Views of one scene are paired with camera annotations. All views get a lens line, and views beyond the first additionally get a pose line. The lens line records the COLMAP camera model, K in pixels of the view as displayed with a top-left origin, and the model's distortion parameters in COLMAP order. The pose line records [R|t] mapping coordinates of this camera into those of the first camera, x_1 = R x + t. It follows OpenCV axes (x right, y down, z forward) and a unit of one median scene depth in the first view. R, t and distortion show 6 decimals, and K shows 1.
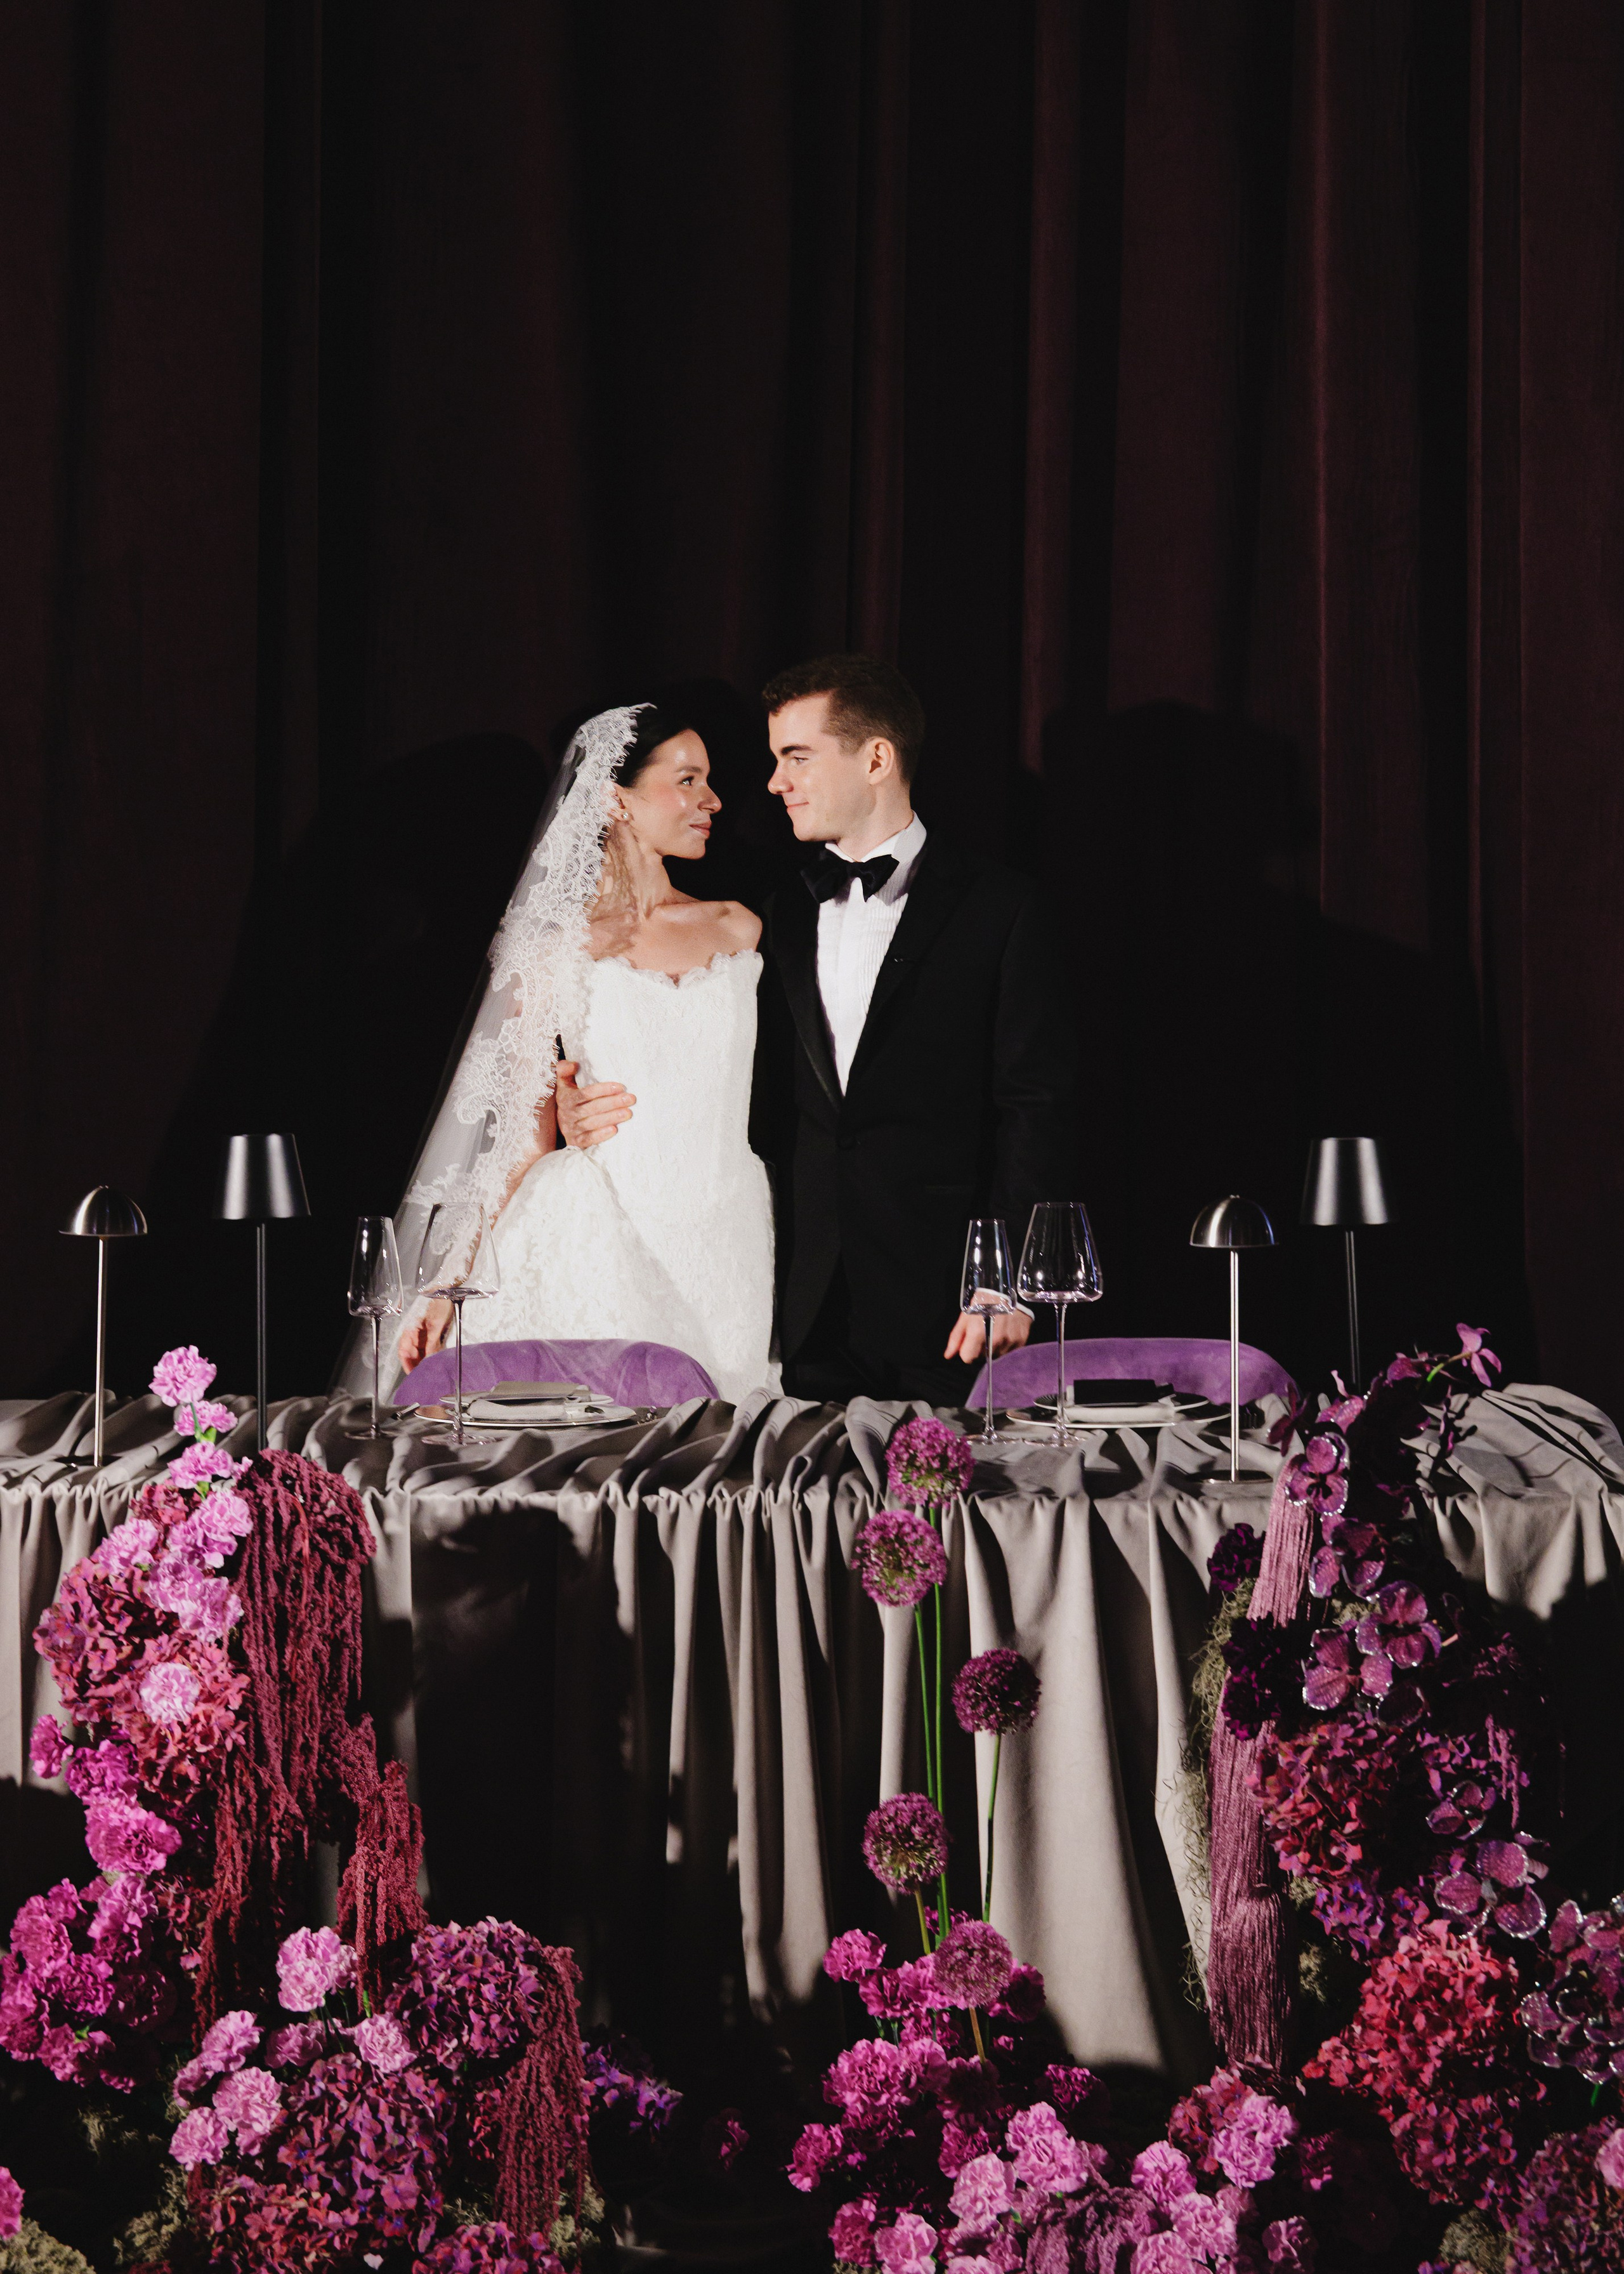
lens RADIAL K [[4858.0, 0, 817.6], [0, 4858.0, 1136.8], [0, 0, 1]] dist [-0.054139, 0.000000]
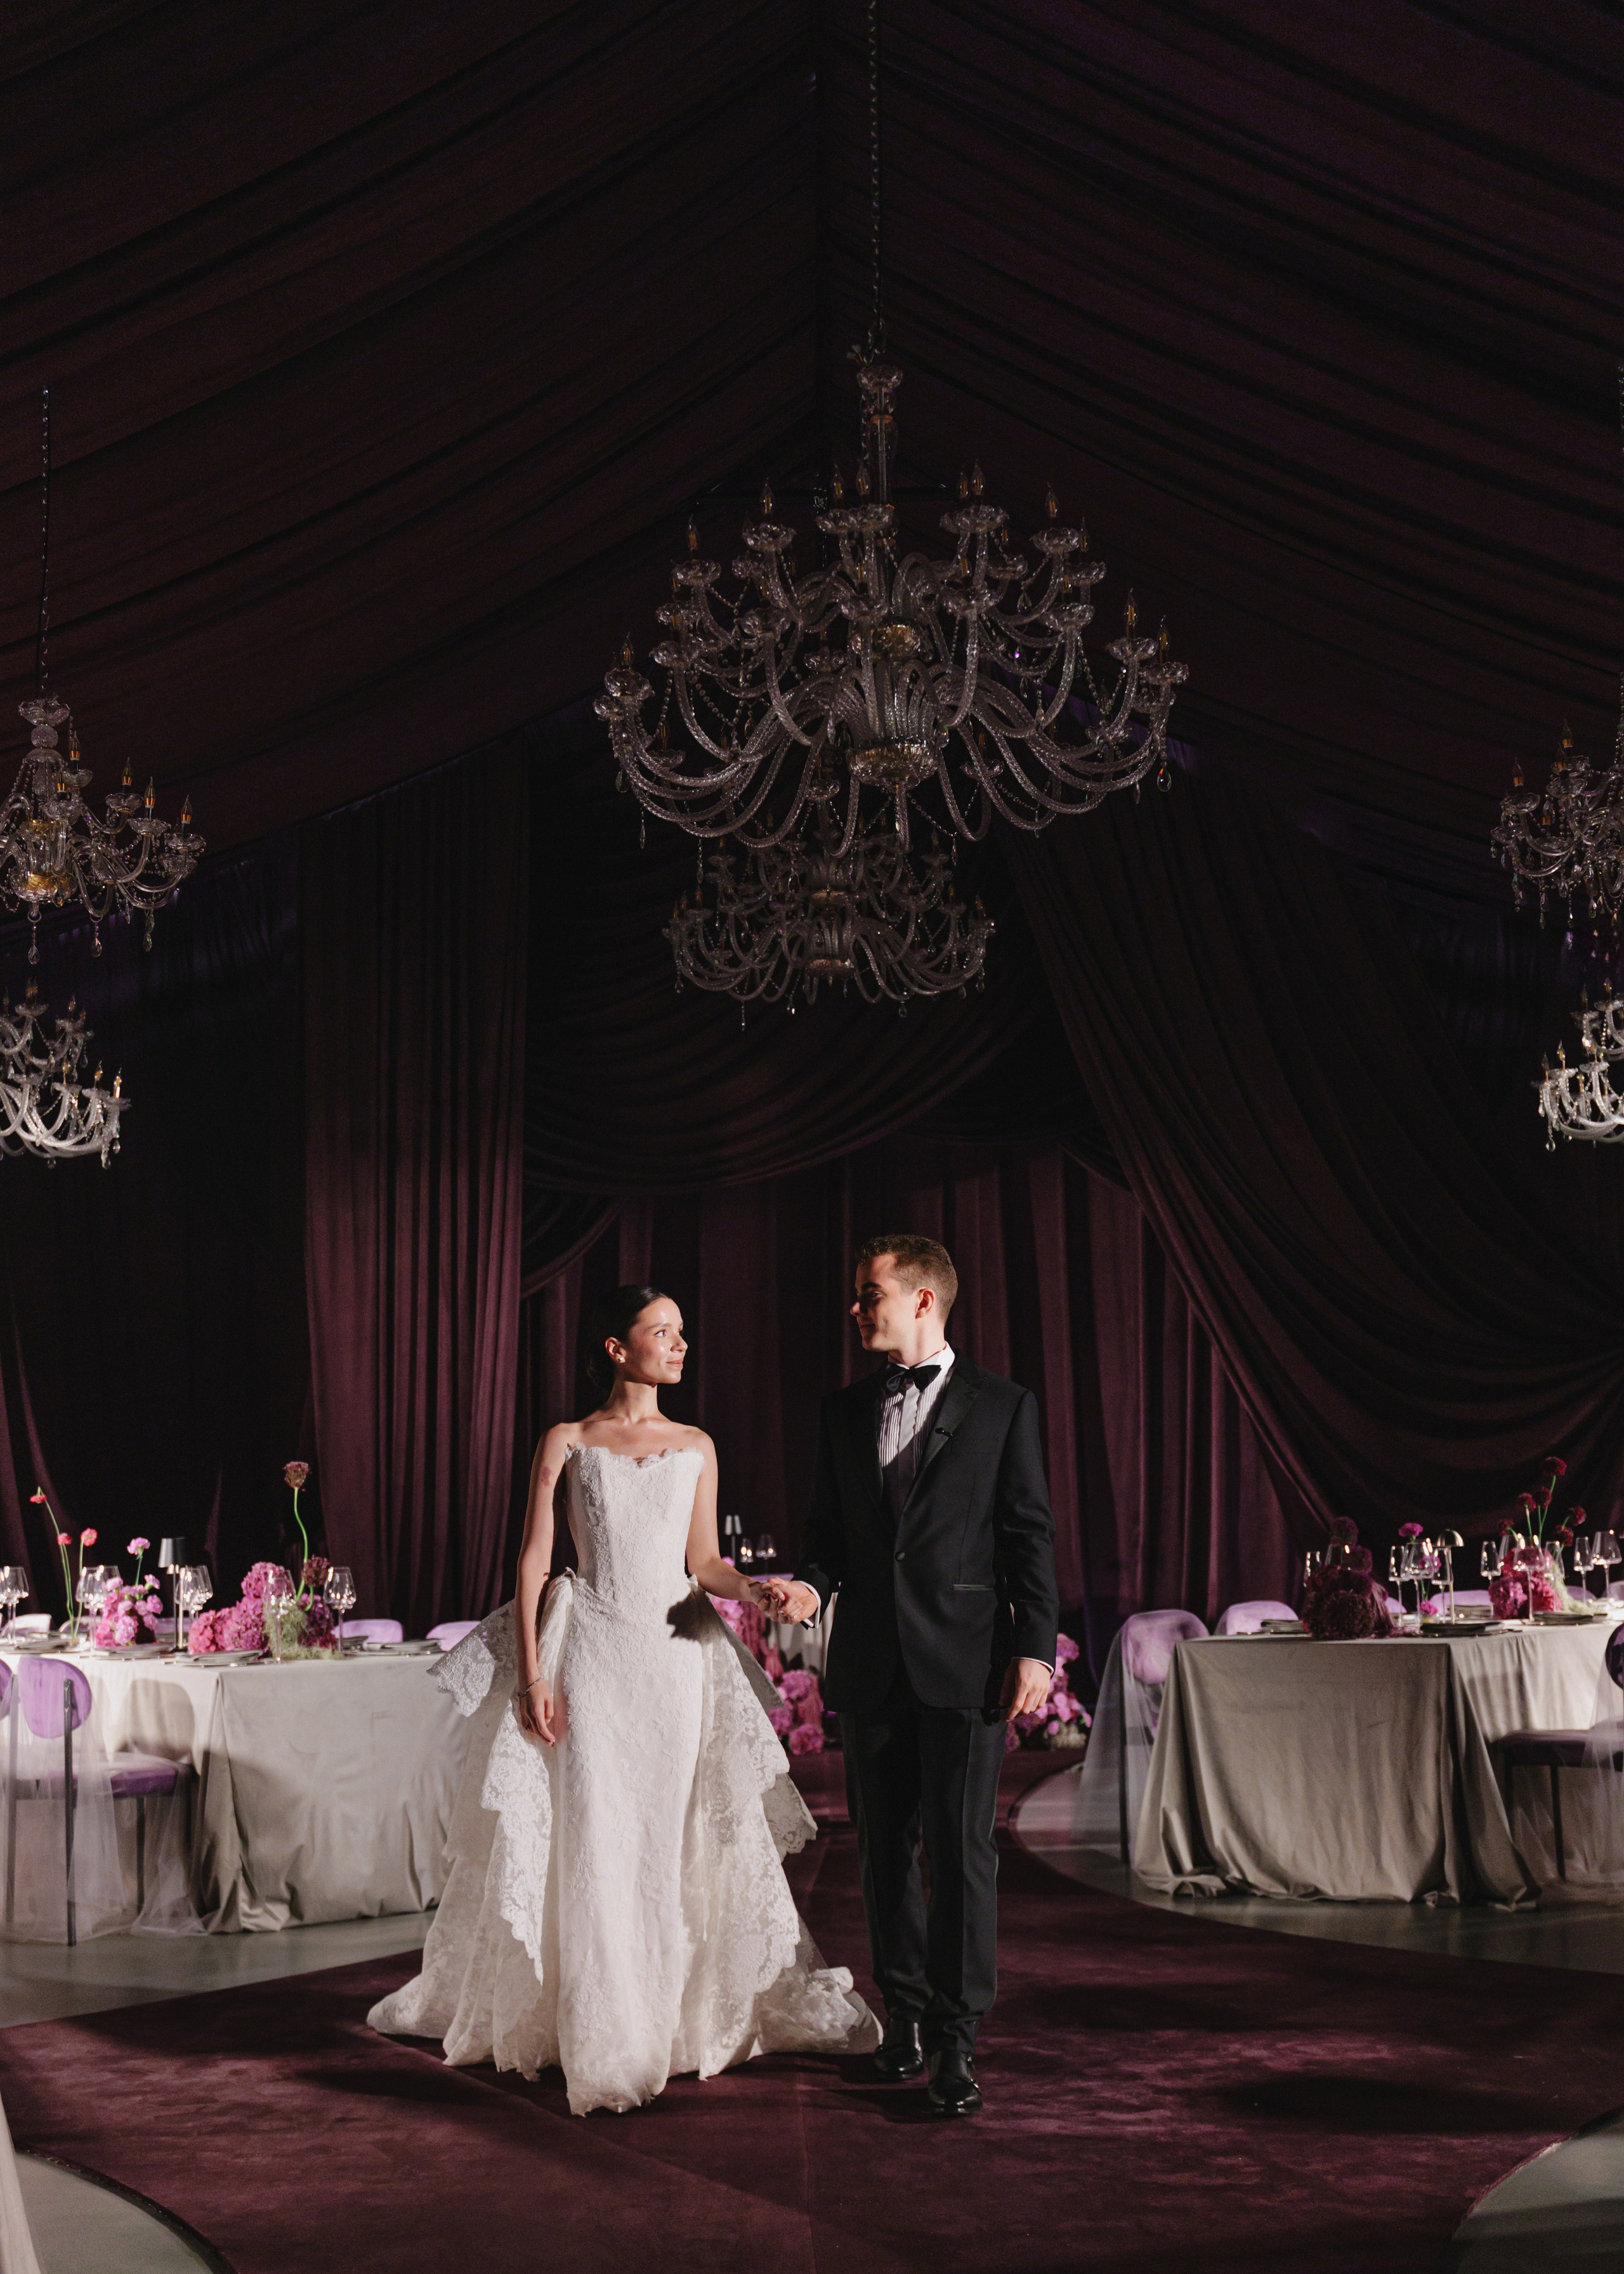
lens RADIAL K [[2589.1, 0, 859.2], [0, 2589.1, 1223.4], [0, 0, 1]] dist [-0.004989, 0.000000]
pose [[0.995420, -0.008466, 0.095227, -0.244125], [0.024345, 0.985681, -0.166857, 0.149349], [-0.092451, 0.168411, 0.981372, -1.587346]]
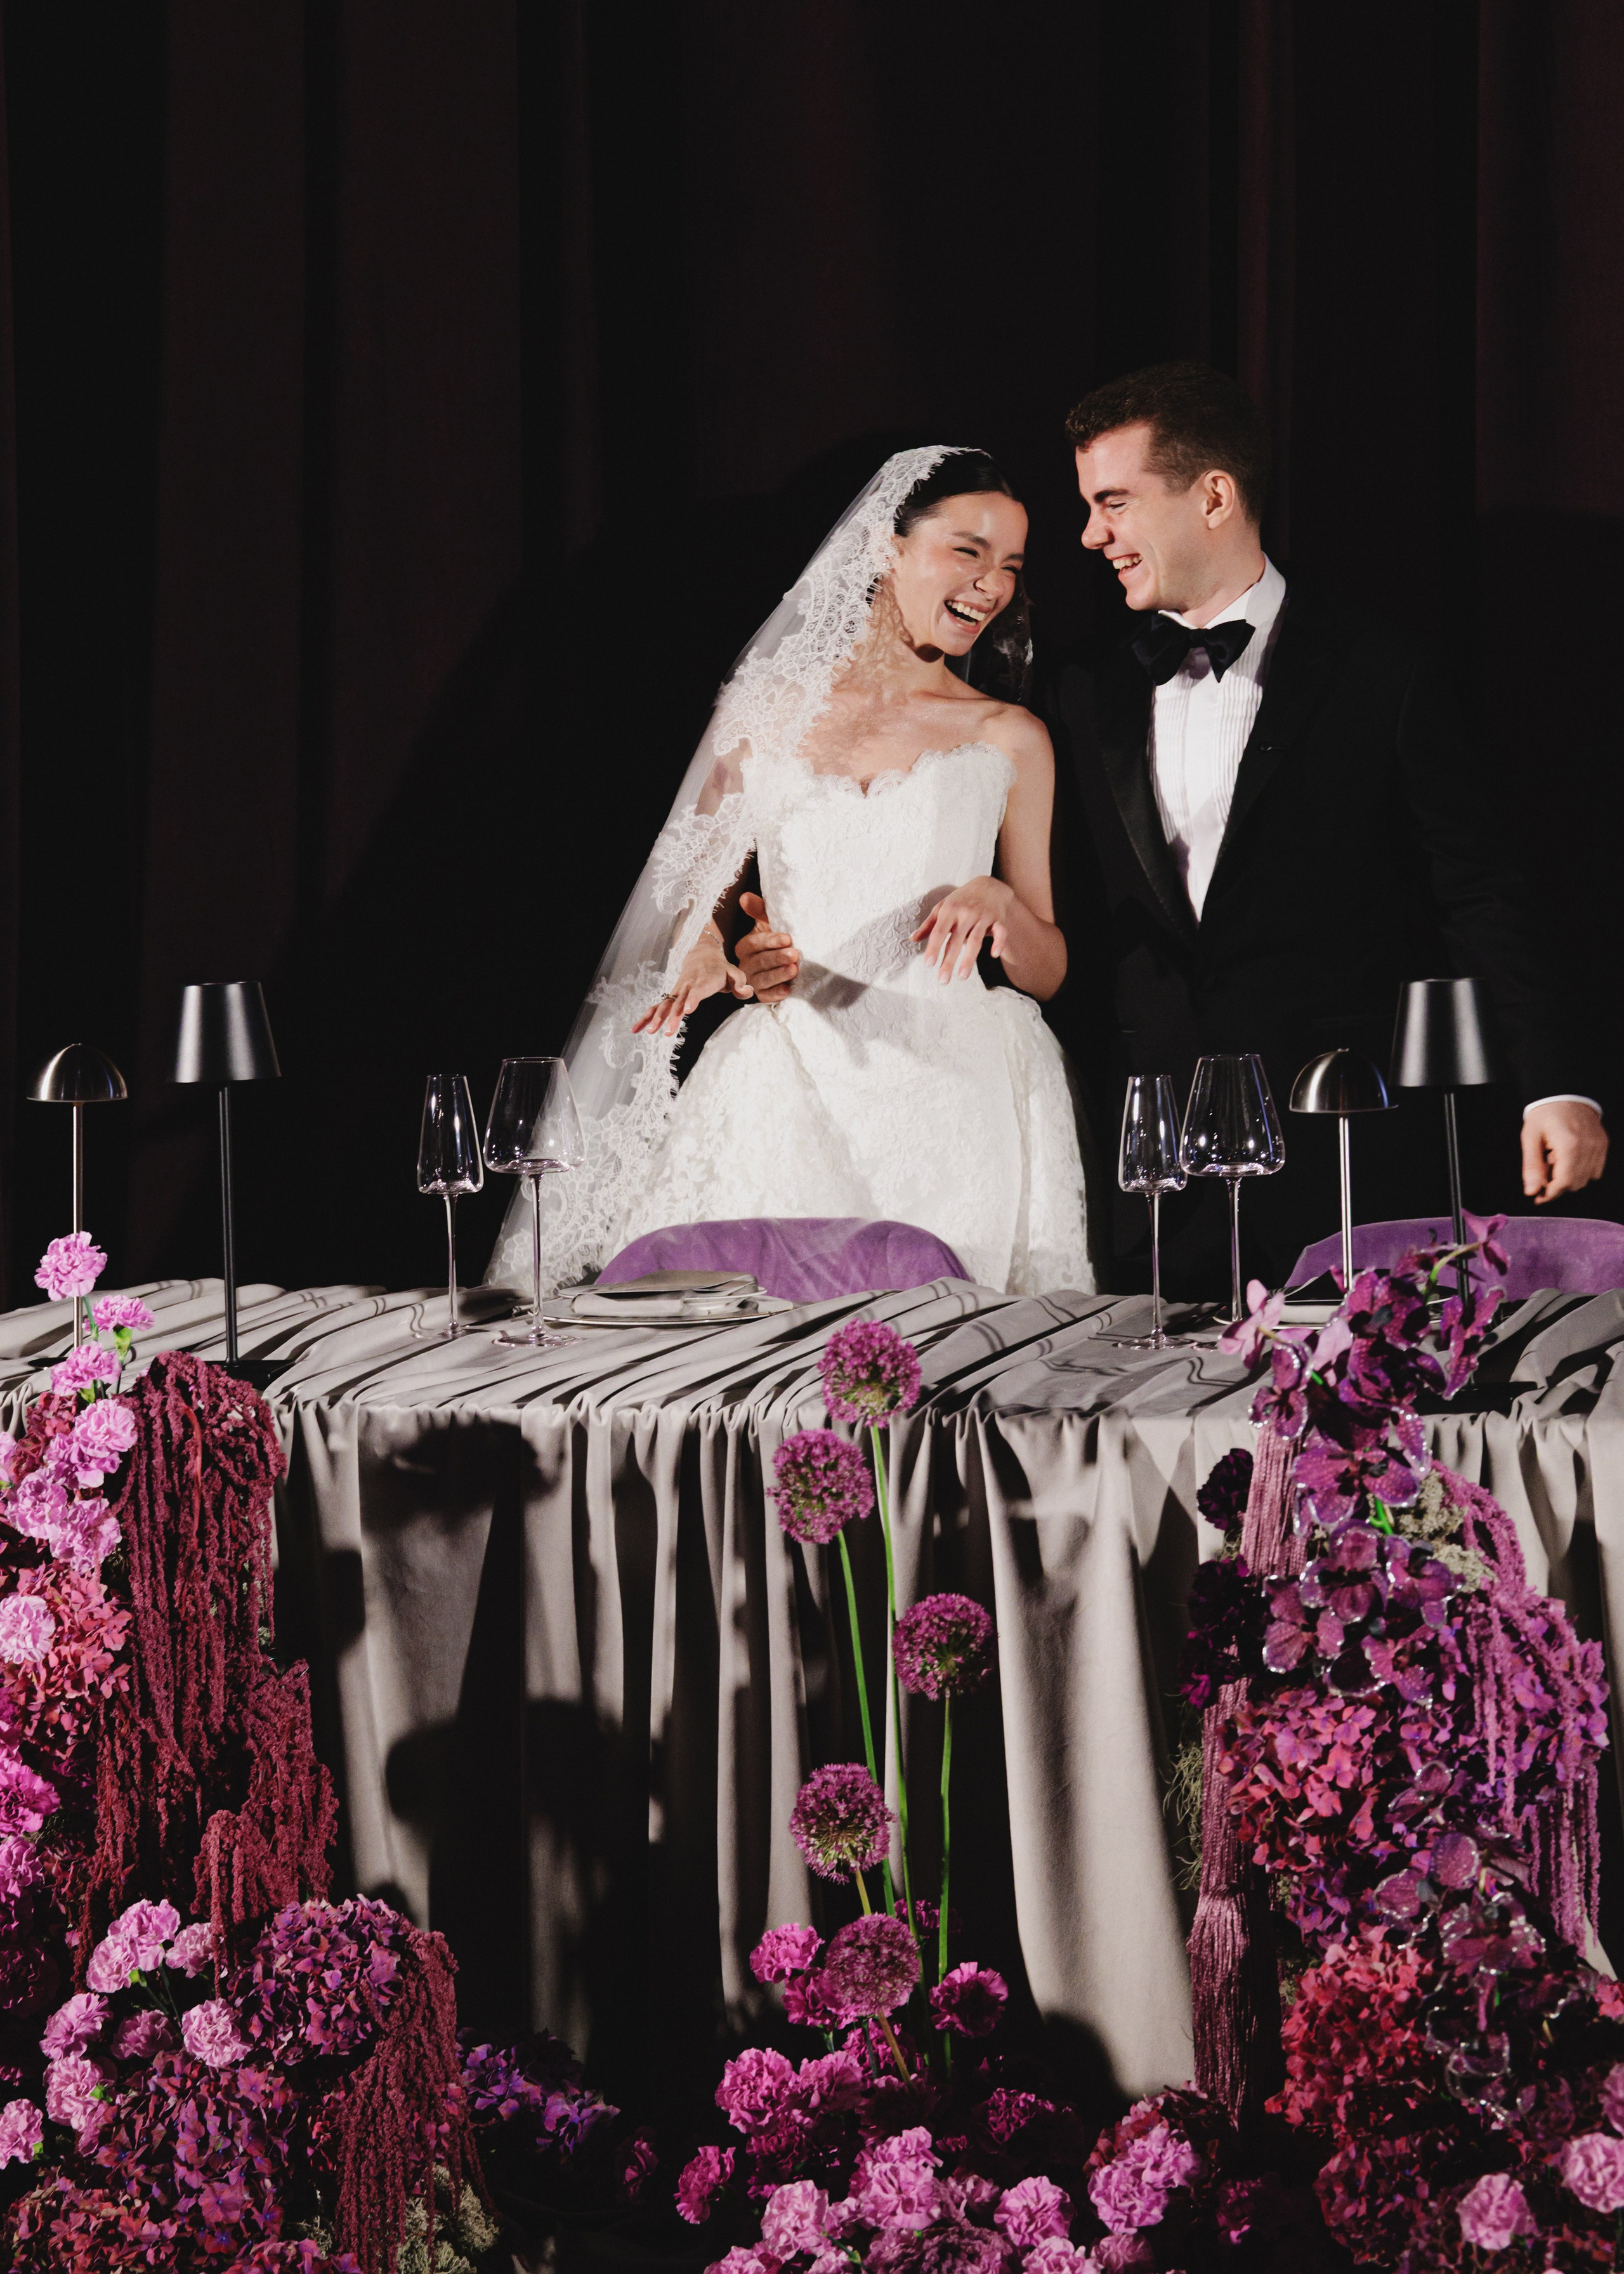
lens RADIAL K [[6553.5, 0, 803.3], [0, 6553.5, 1149.4], [0, 0, 1]] dist [-0.160130, 0.000000]
pose [[0.967903, -0.001380, -0.251320, 0.293180], [0.010046, 0.999398, 0.033200, -0.009145], [0.251123, -0.034659, 0.967334, -0.097122]]
